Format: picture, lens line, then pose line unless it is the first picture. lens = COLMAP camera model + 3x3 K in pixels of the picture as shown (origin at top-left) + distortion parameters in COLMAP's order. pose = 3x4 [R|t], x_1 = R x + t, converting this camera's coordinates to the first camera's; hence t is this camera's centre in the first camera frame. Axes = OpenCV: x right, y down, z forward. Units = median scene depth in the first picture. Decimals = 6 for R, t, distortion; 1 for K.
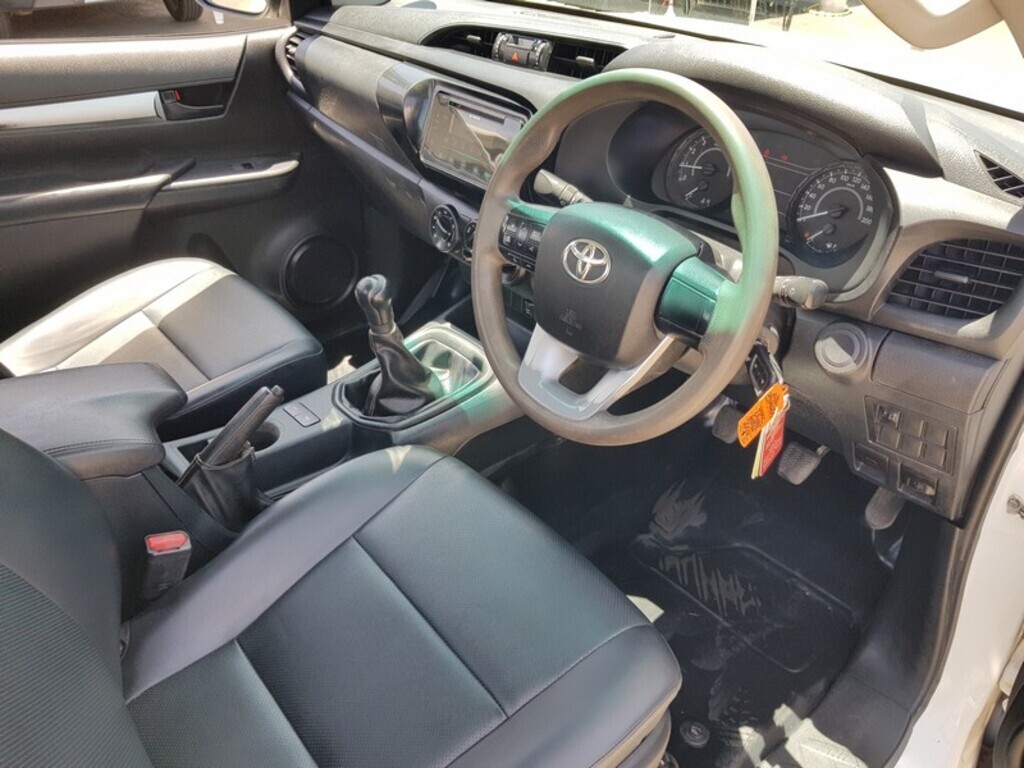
lens RADIAL K [[871.5, 0, 494.0], [0, 871.5, 387.5], [0, 0, 1]] dist [0.119074, -0.227888]
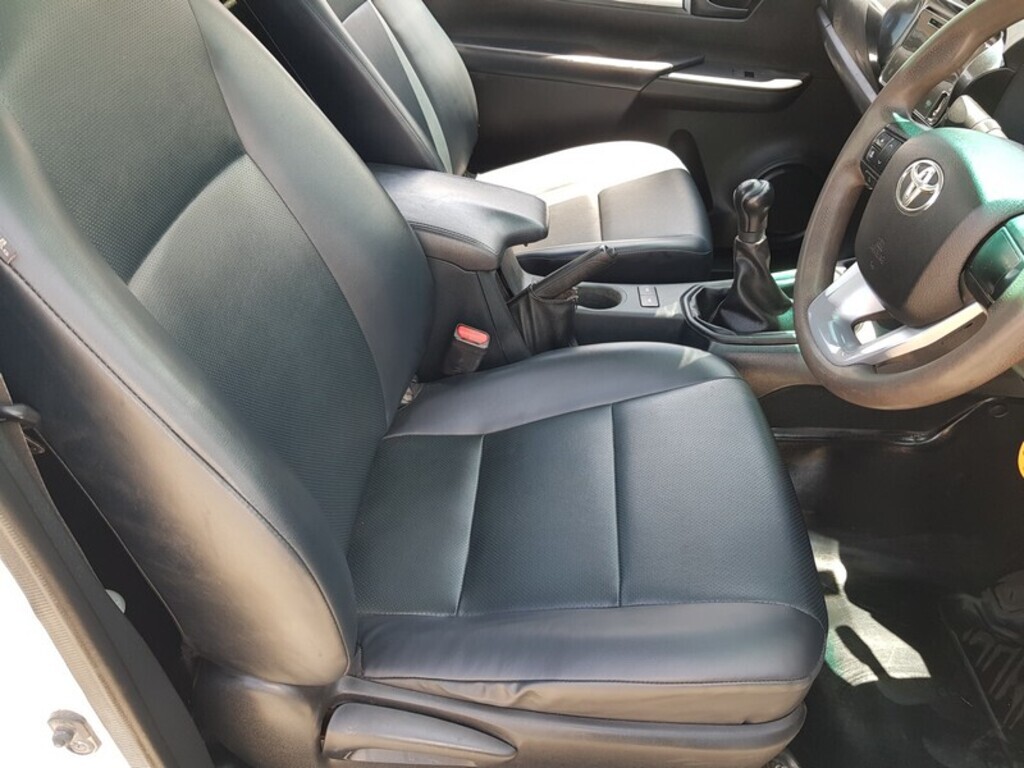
lens RADIAL K [[871.5, 0, 494.0], [0, 871.5, 387.5], [0, 0, 1]] dist [0.119074, -0.227888]
pose [[0.711525, 0.389744, -0.584663, 0.303909], [-0.382560, 0.912810, 0.142923, 0.052454], [0.589389, 0.121975, 0.798588, 0.085139]]
